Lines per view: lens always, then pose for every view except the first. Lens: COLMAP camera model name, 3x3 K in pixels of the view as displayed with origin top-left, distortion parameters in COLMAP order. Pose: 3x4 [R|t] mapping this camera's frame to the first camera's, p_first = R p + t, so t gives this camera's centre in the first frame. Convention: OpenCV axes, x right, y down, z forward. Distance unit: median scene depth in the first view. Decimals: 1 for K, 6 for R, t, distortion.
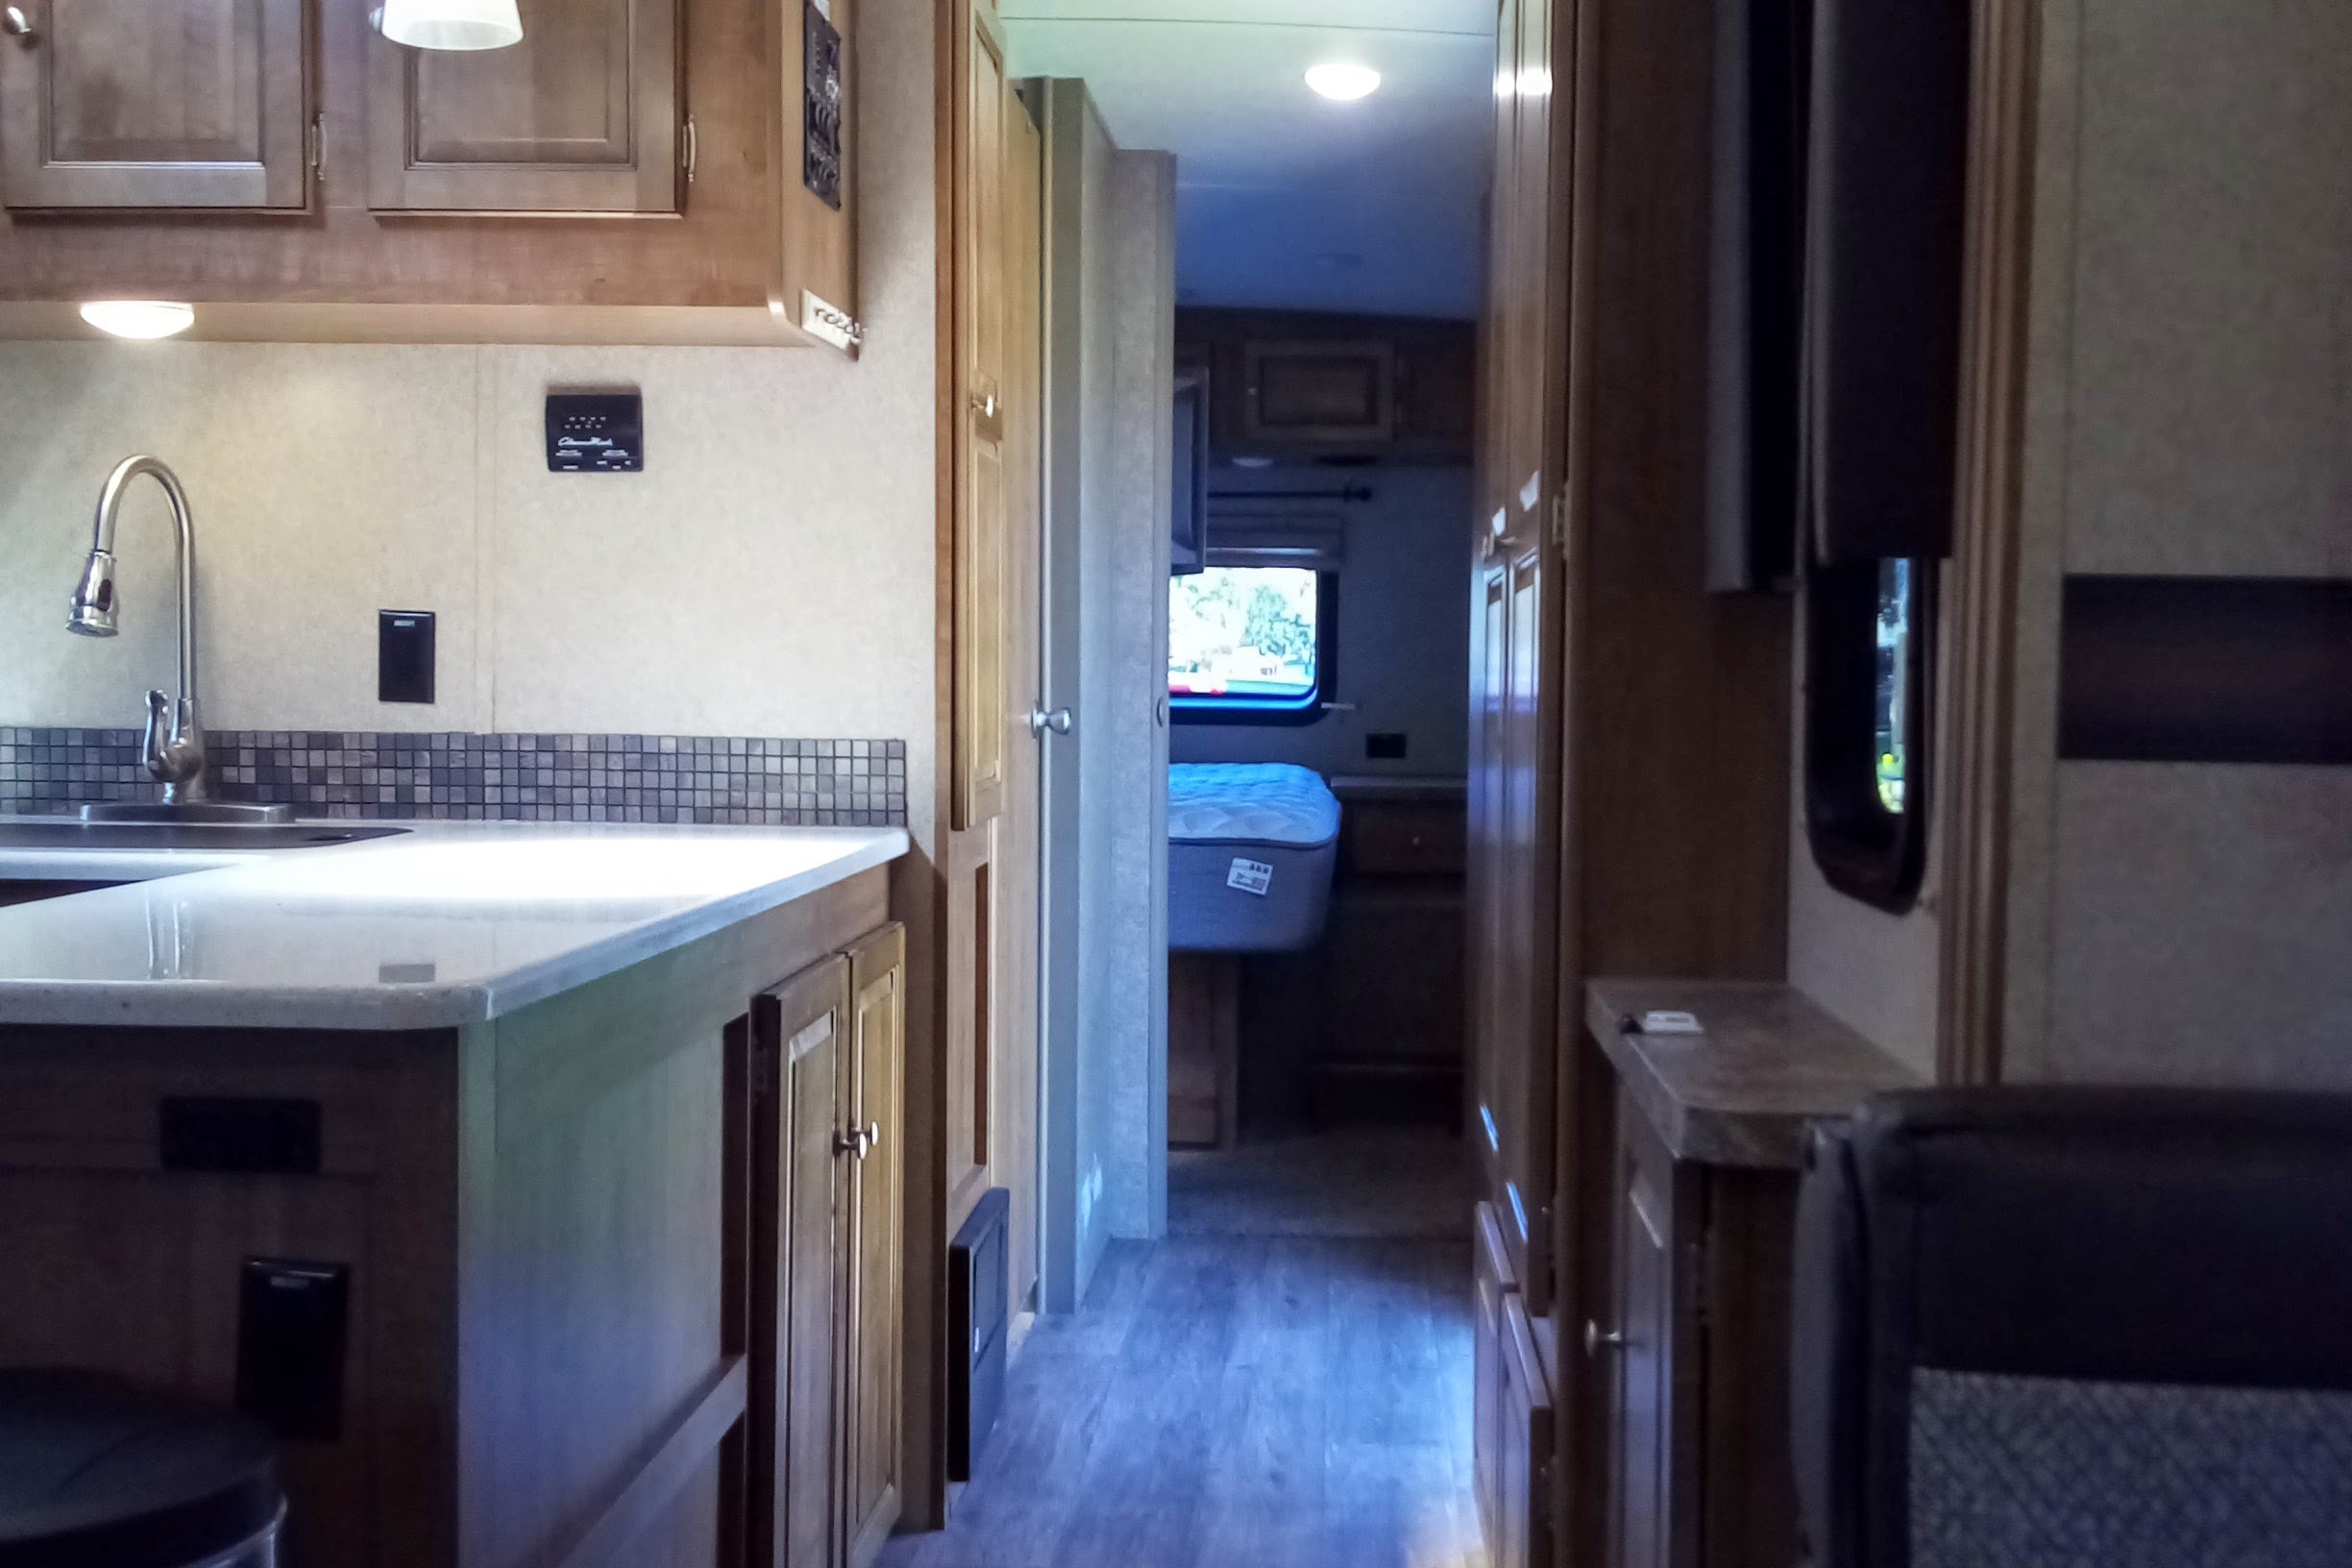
lens RADIAL K [[2472.8, 0, 1180.8], [0, 2472.8, 796.6], [0, 0, 1]] dist [0.124022, -0.286403]
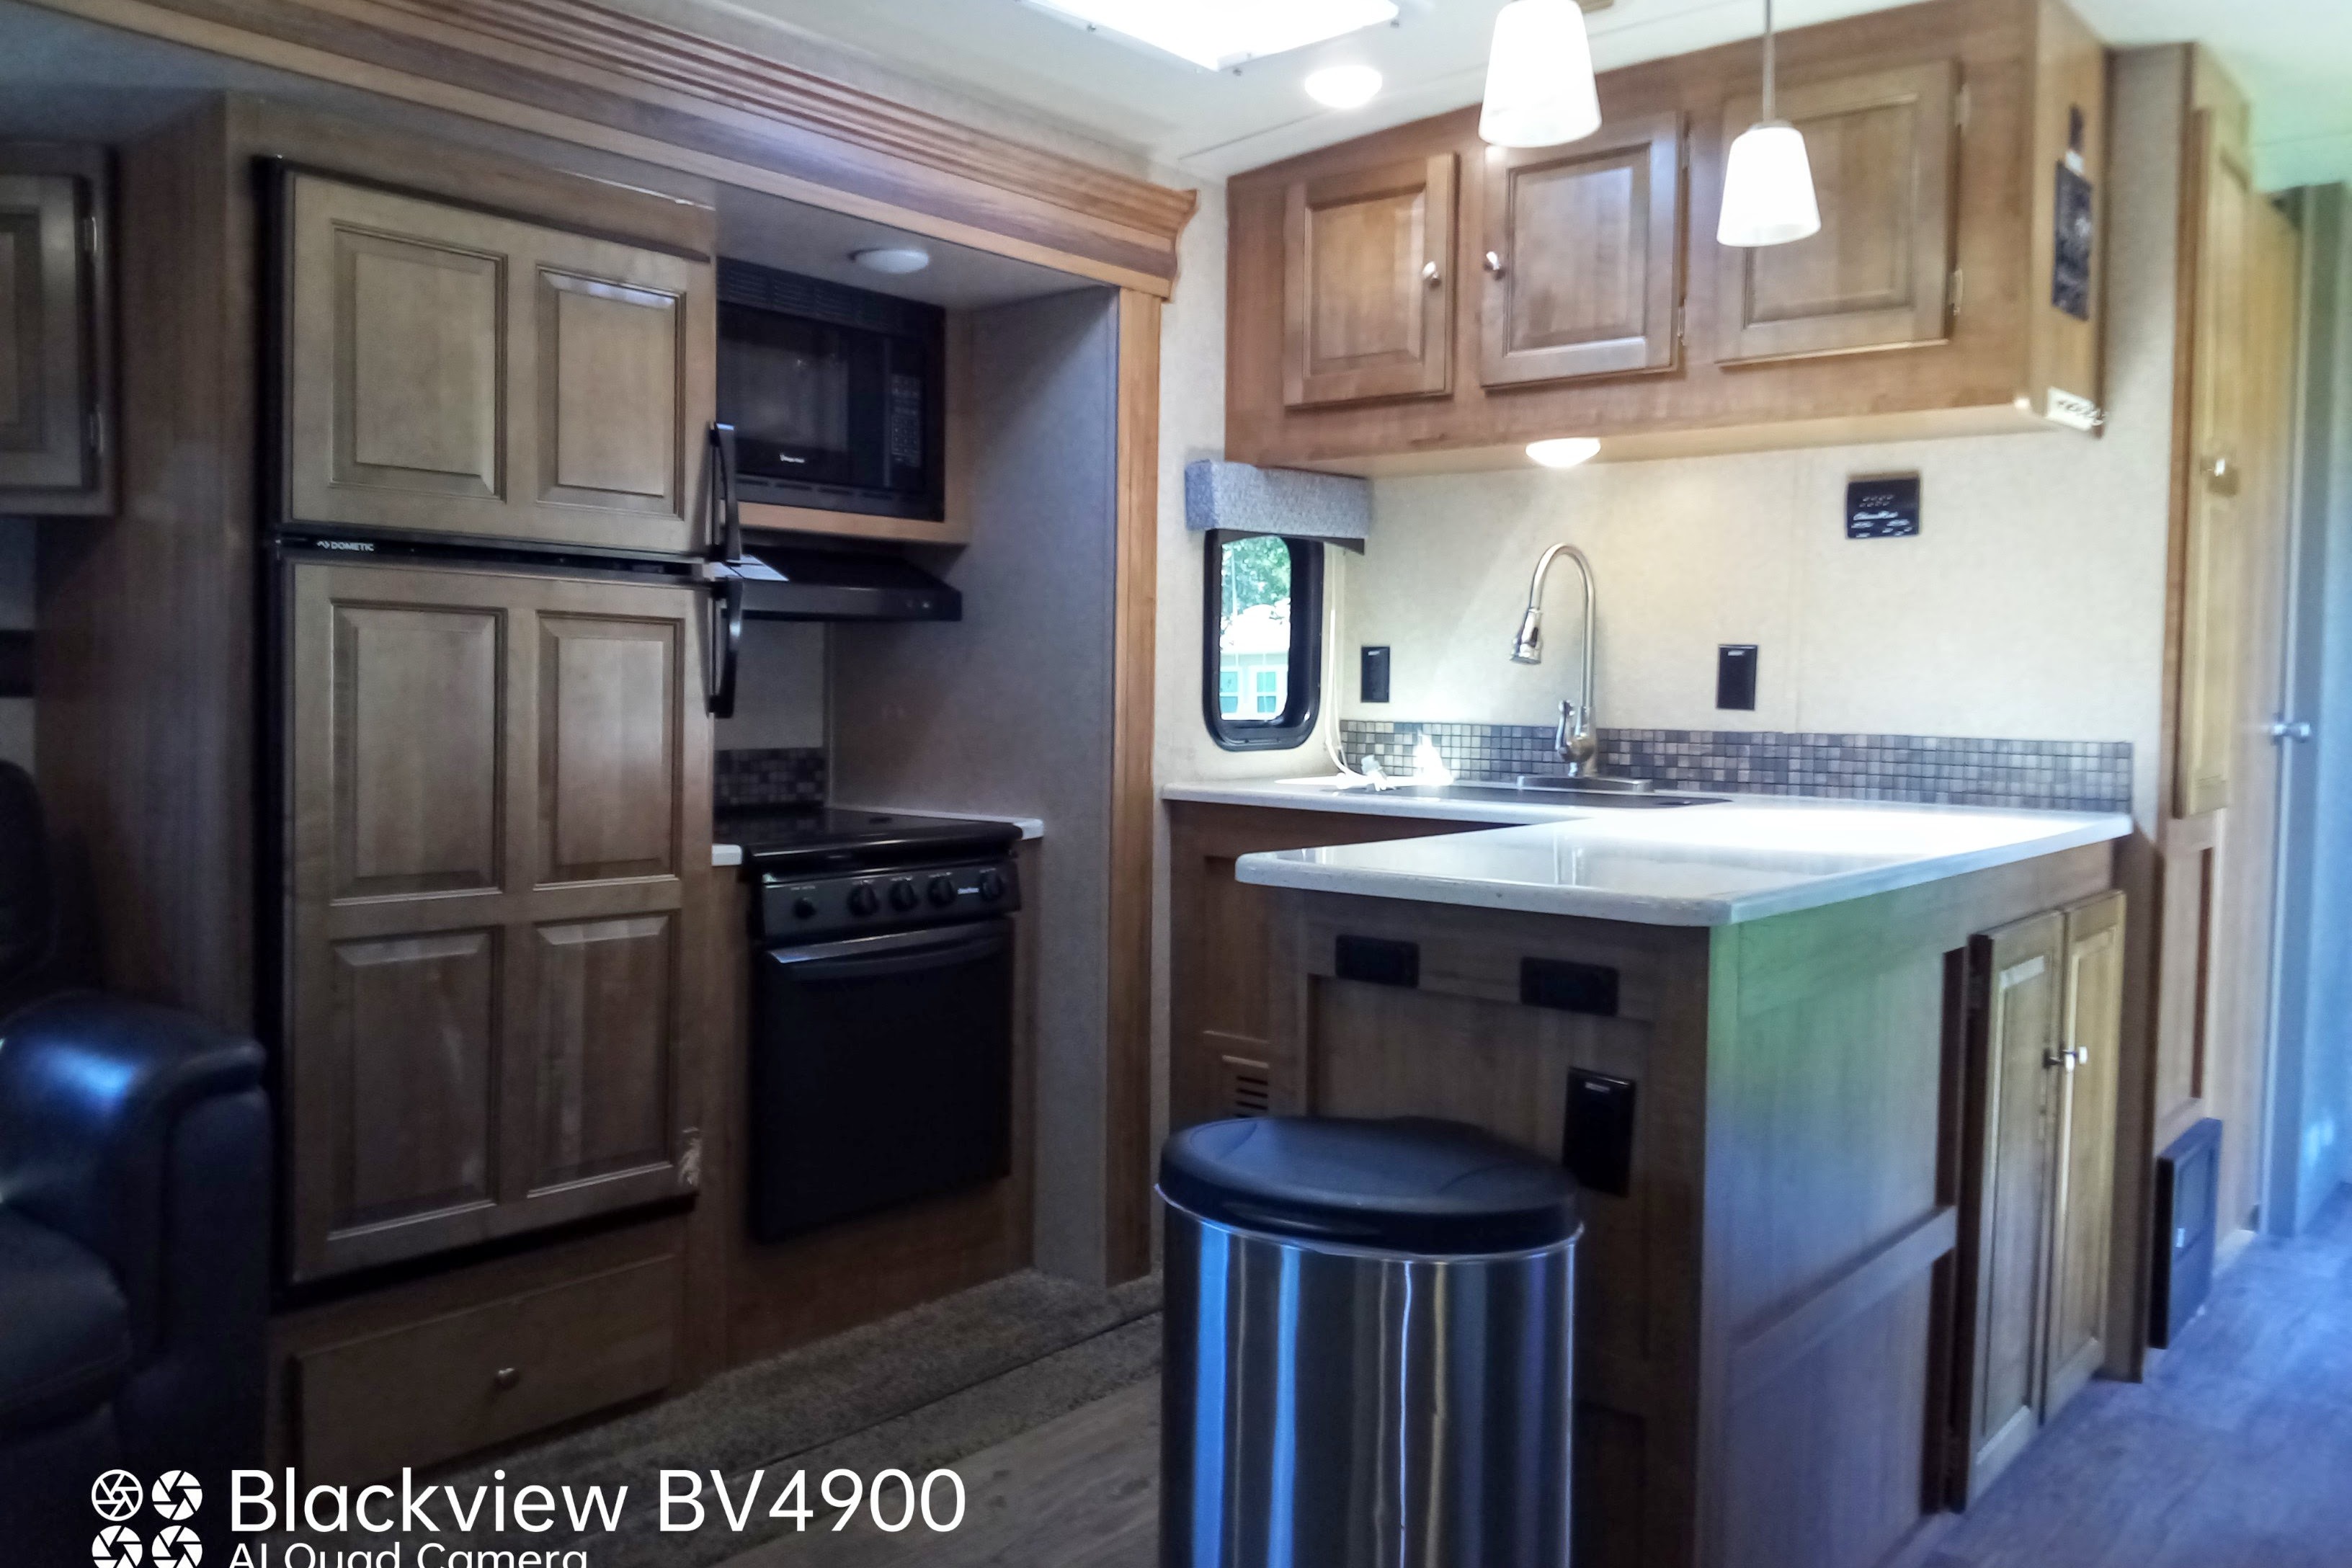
lens RADIAL K [[1849.7, 0, 1145.1], [0, 1849.7, 789.9], [0, 0, 1]] dist [0.103019, -0.203464]
pose [[0.804576, 0.034651, -0.592838, 0.046538], [-0.032915, 0.999364, 0.013741, 0.003917], [0.592937, 0.008458, 0.805204, -0.039413]]
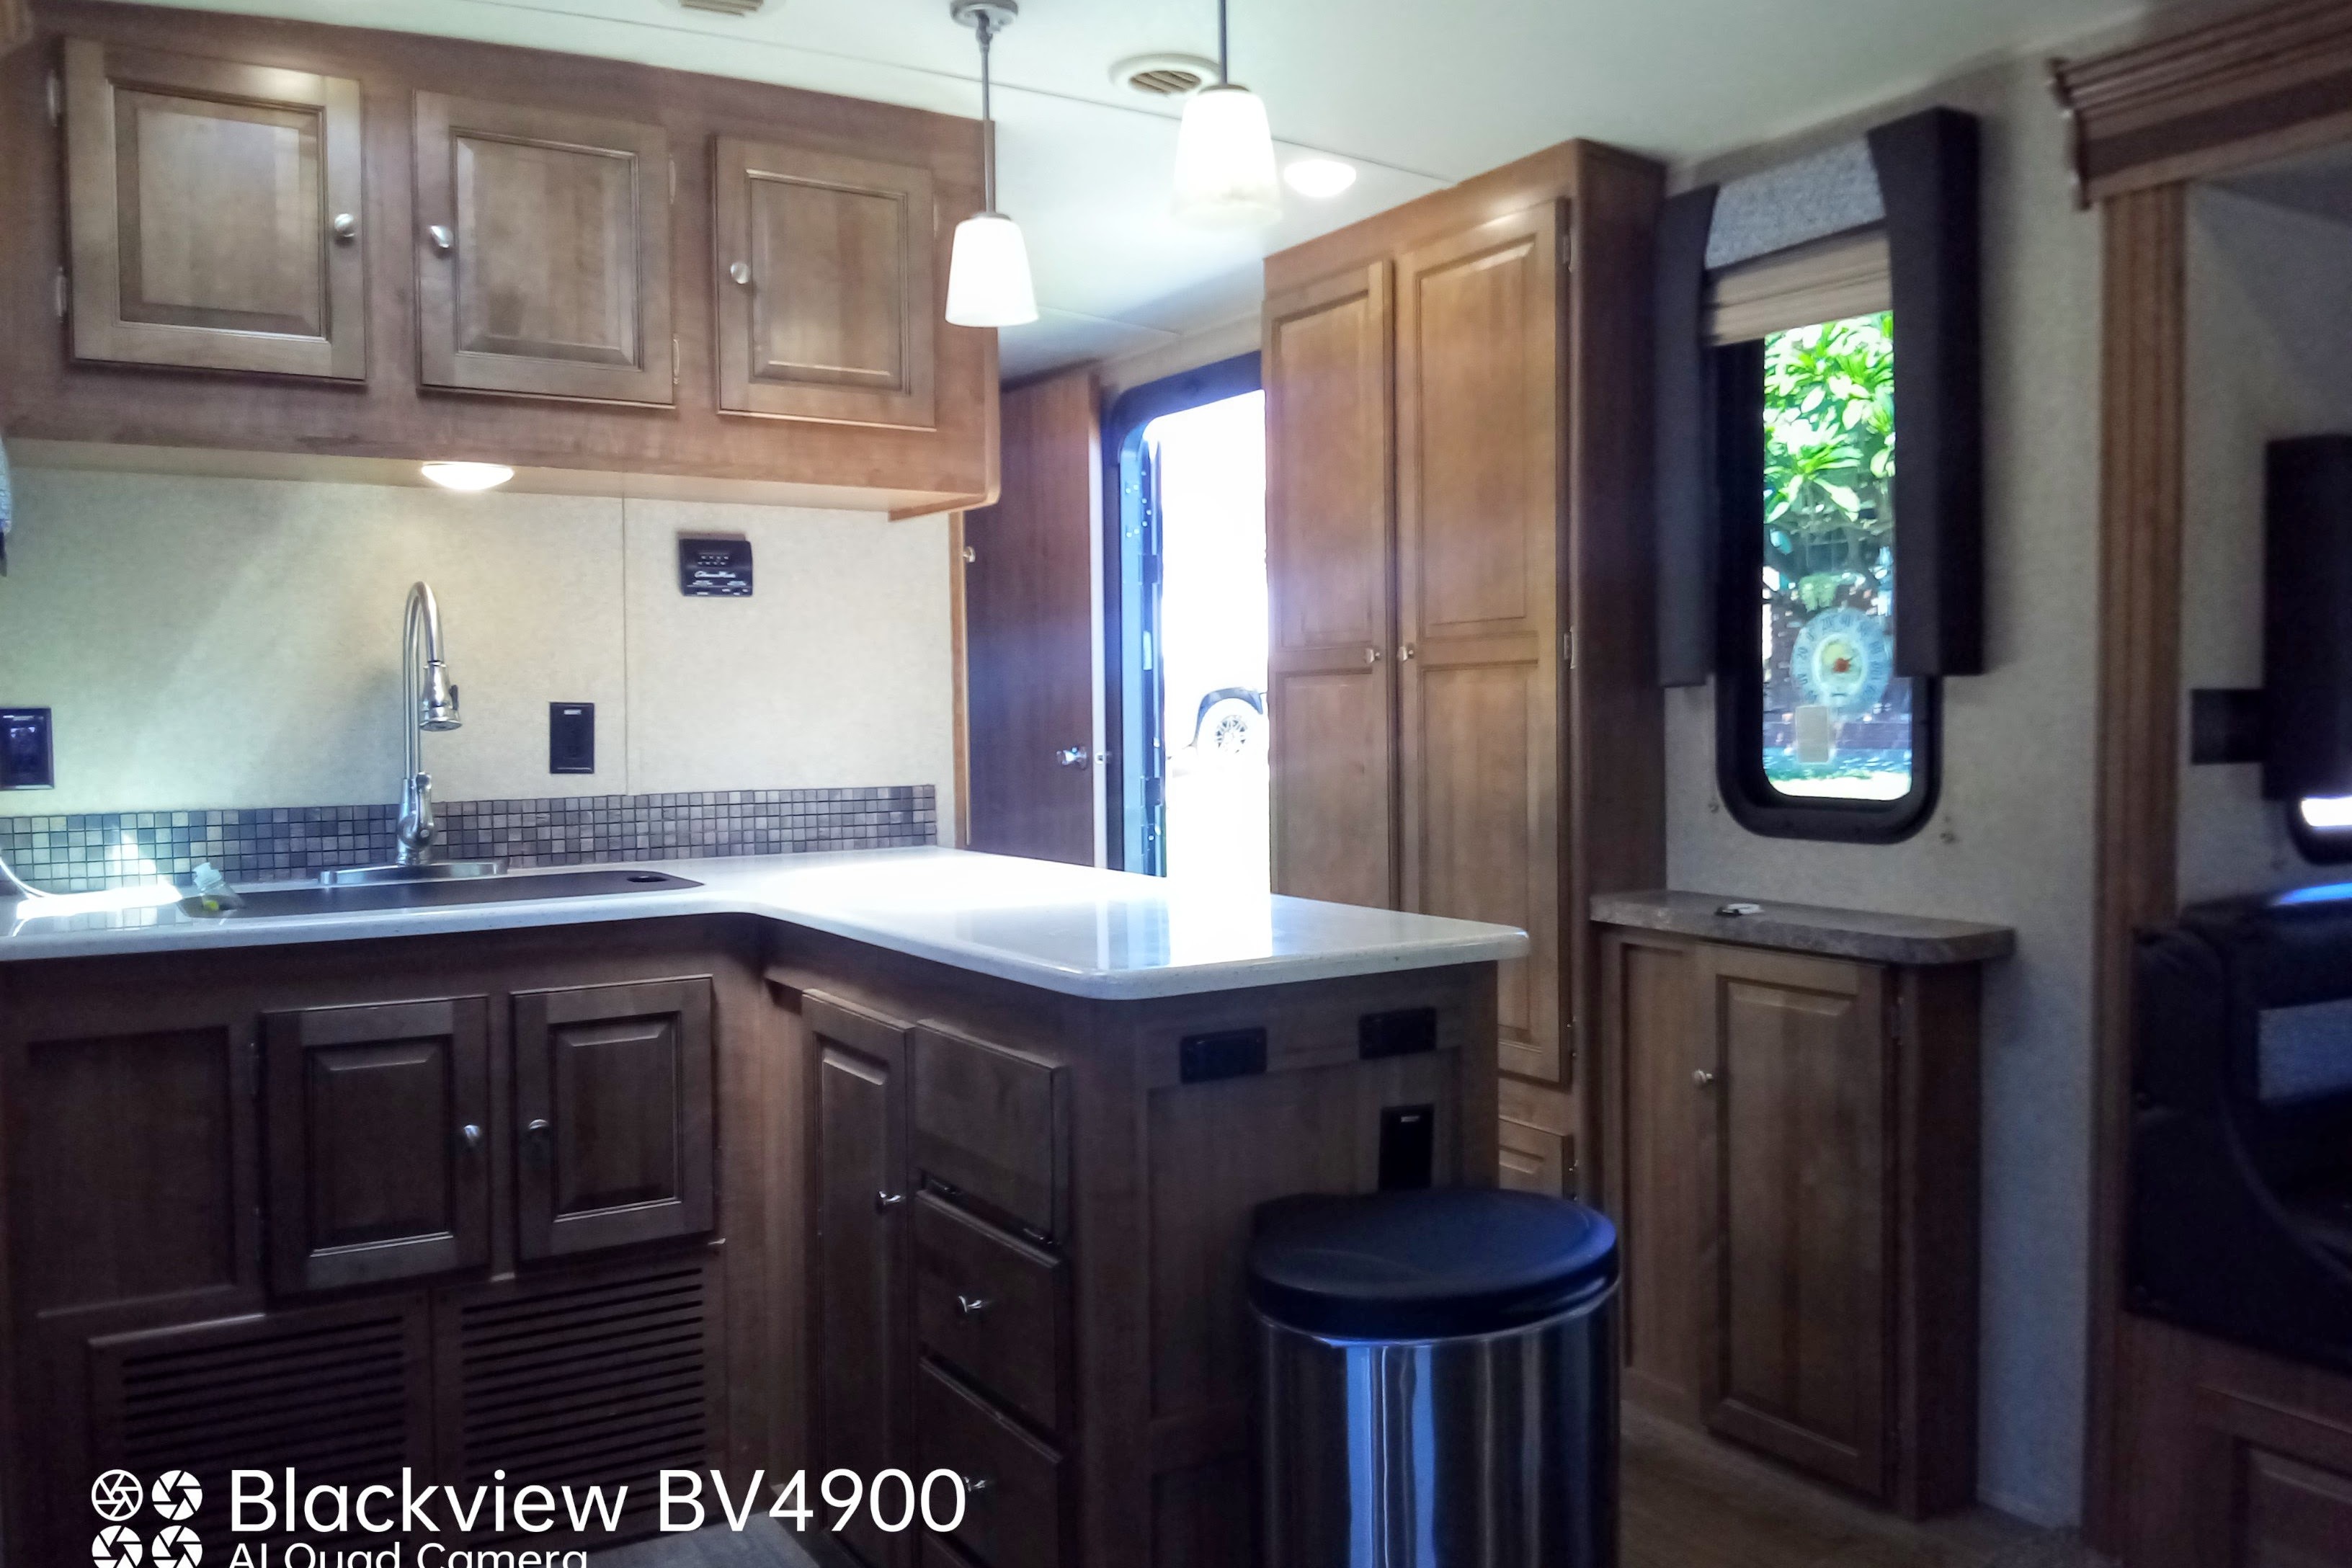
lens RADIAL K [[1889.8, 0, 1176.0], [0, 1889.8, 784.0], [0, 0, 1]] dist [-0.001391, 0.001246]
pose [[0.801783, -0.045454, 0.595884, -0.658148], [0.049571, 0.998726, 0.009483, -0.026946], [-0.595556, 0.021935, 0.803014, 0.036054]]
